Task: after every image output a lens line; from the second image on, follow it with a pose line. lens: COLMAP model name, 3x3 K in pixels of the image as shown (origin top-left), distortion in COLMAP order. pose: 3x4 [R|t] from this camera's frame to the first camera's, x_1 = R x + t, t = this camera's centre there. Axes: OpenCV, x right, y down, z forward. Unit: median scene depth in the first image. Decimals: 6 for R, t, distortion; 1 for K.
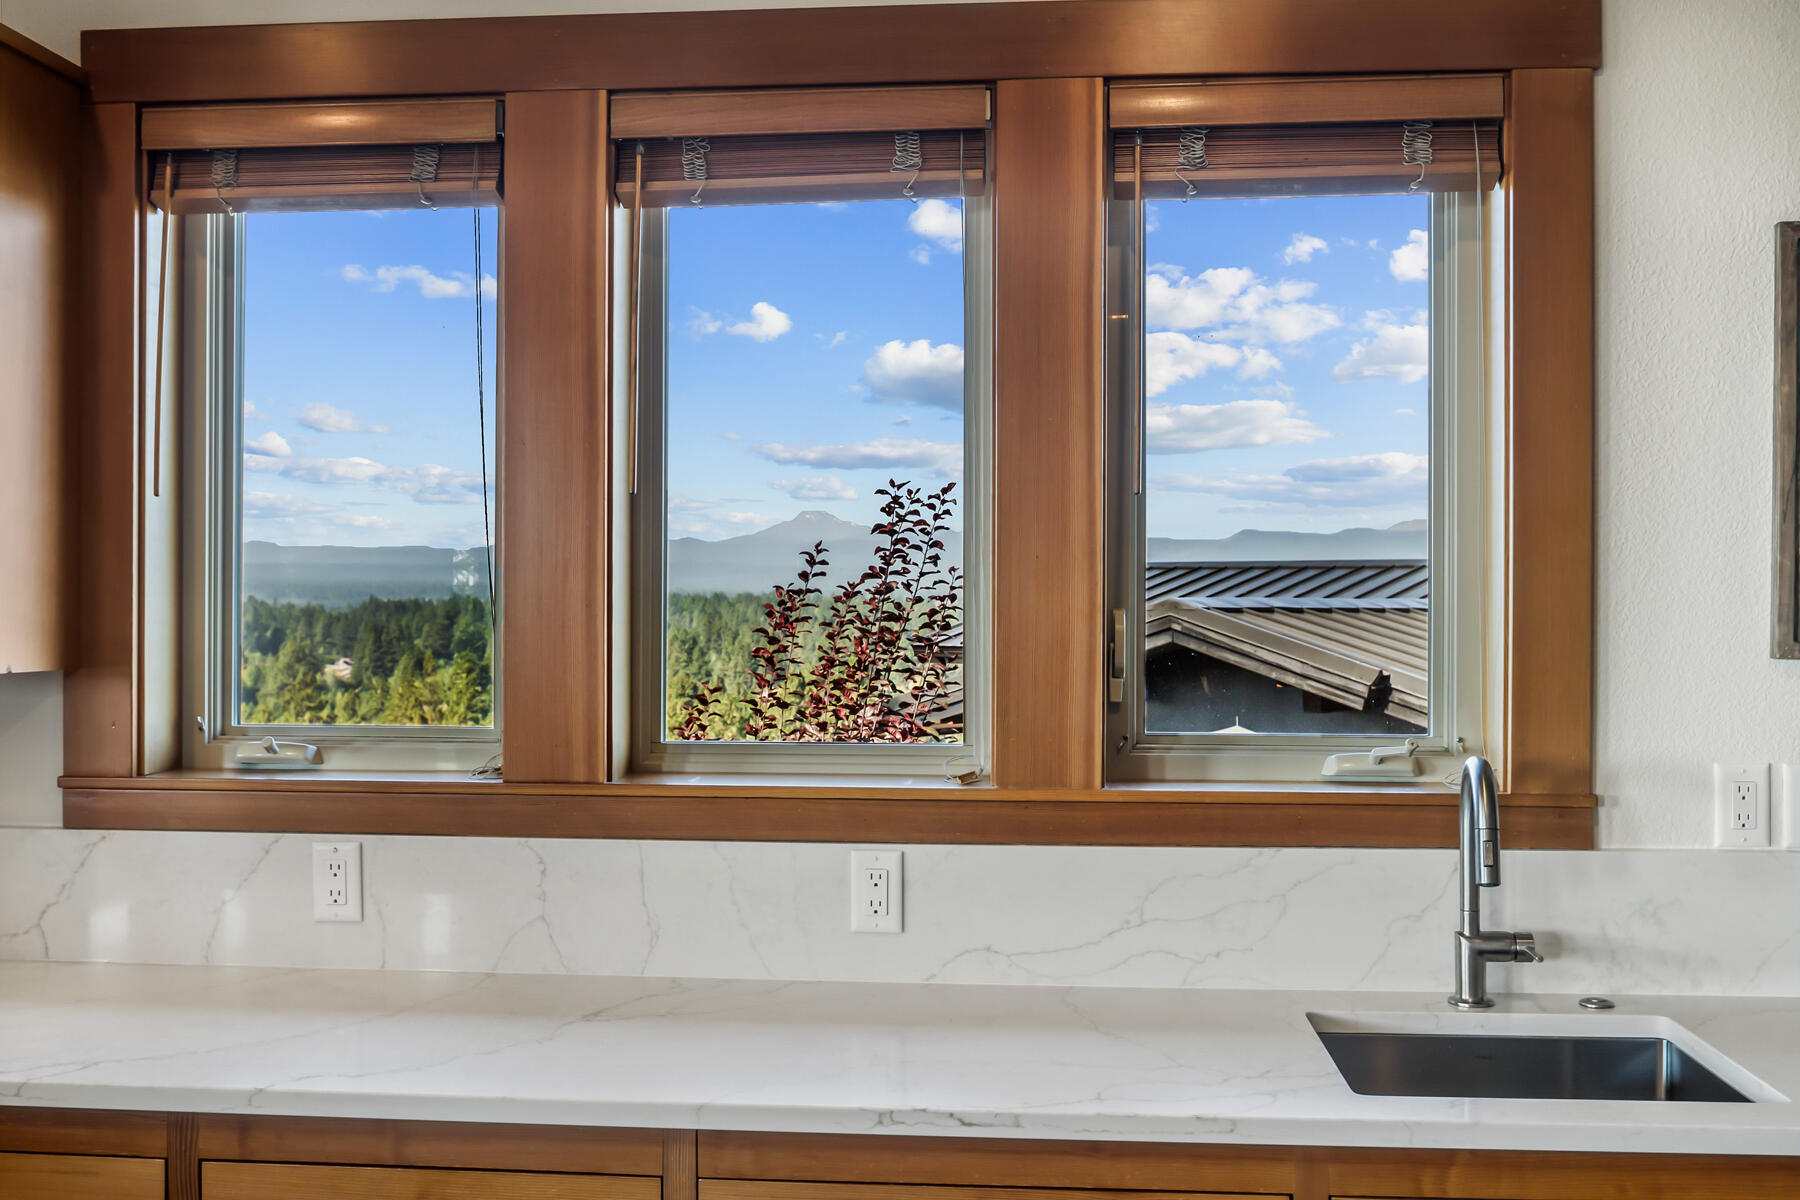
lens RADIAL K [[1715.5, 0, 906.7], [0, 1715.5, 598.9], [0, 0, 1]] dist [-0.010405, 0.000000]
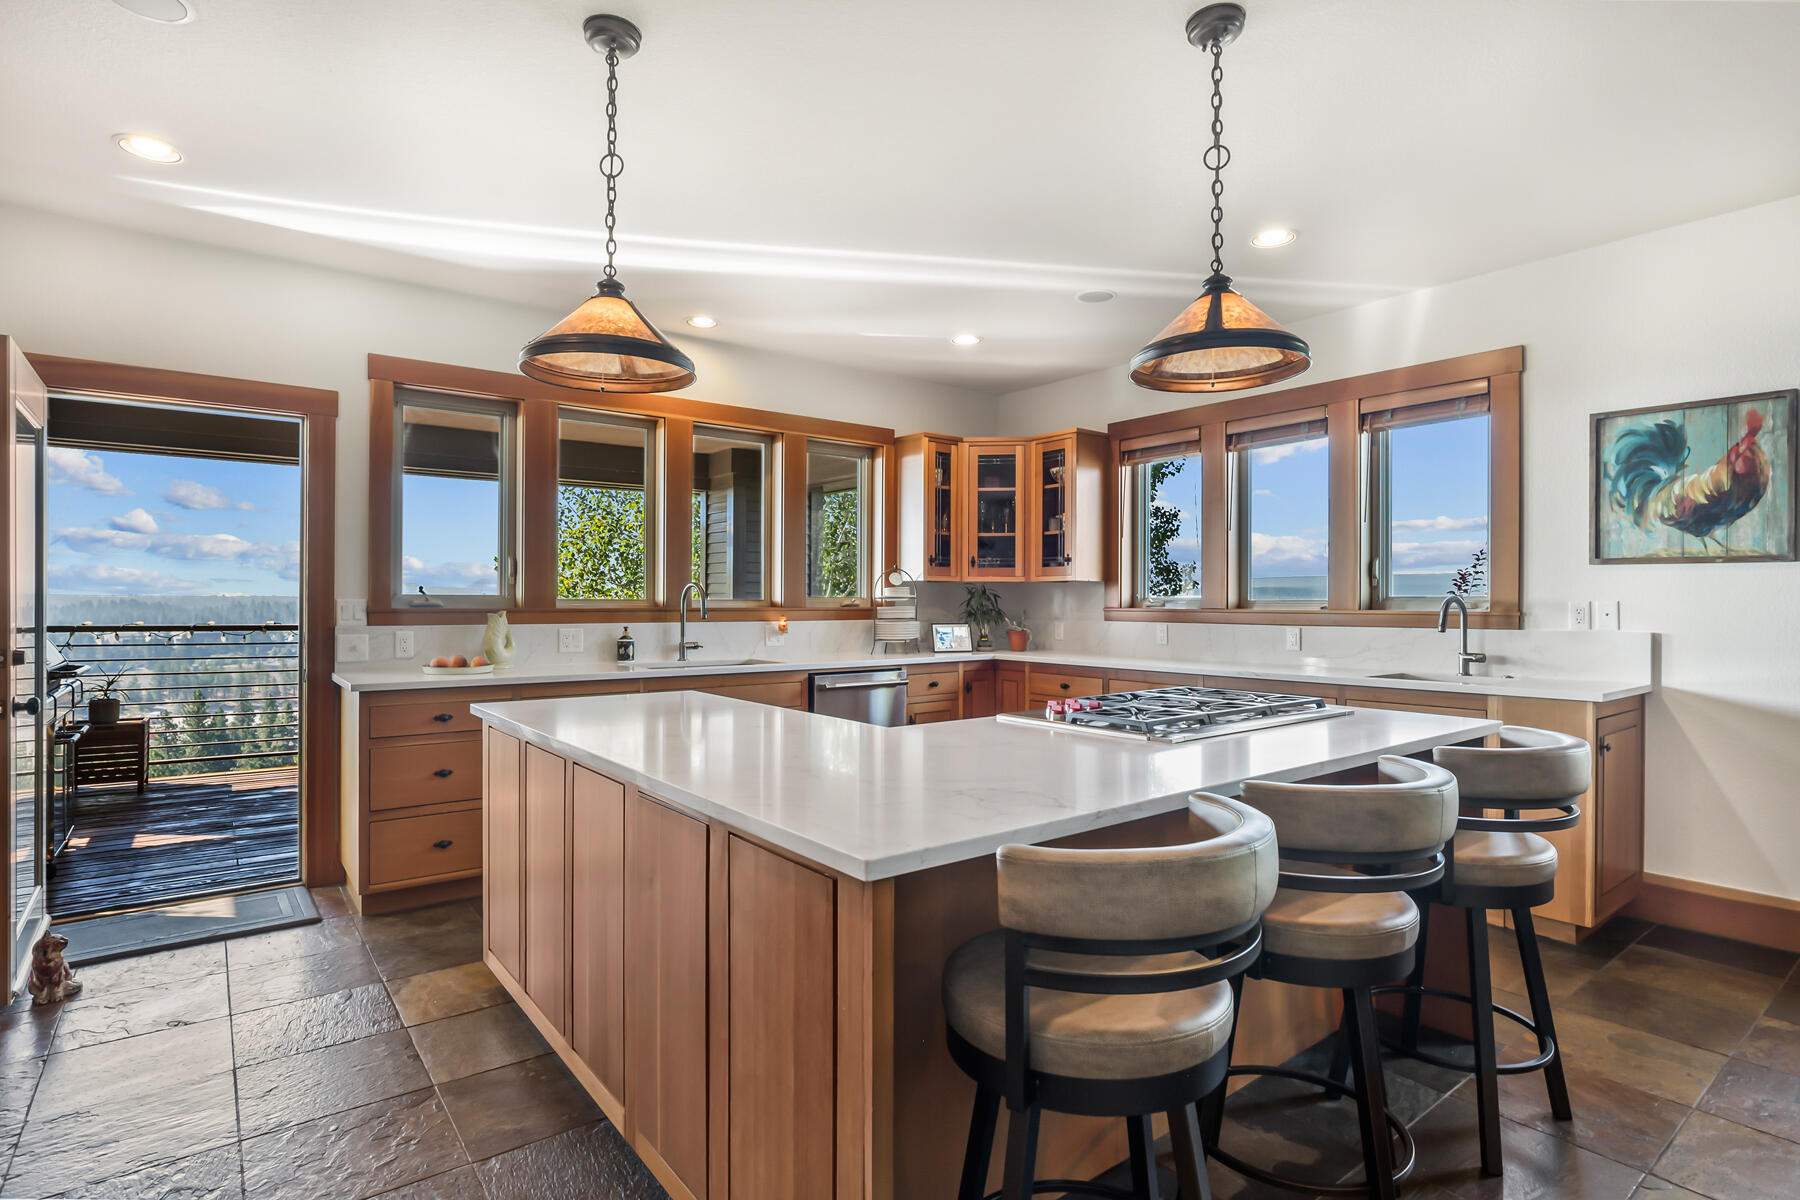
lens RADIAL K [[918.4, 0, 908.7], [0, 918.4, 606.6], [0, 0, 1]] dist [-0.022745, 0.011812]
pose [[0.683176, 0.002563, -0.730249, 0.803084], [-0.001276, 0.999997, 0.002315, 0.098375], [0.730252, -0.000649, 0.683177, -0.852874]]
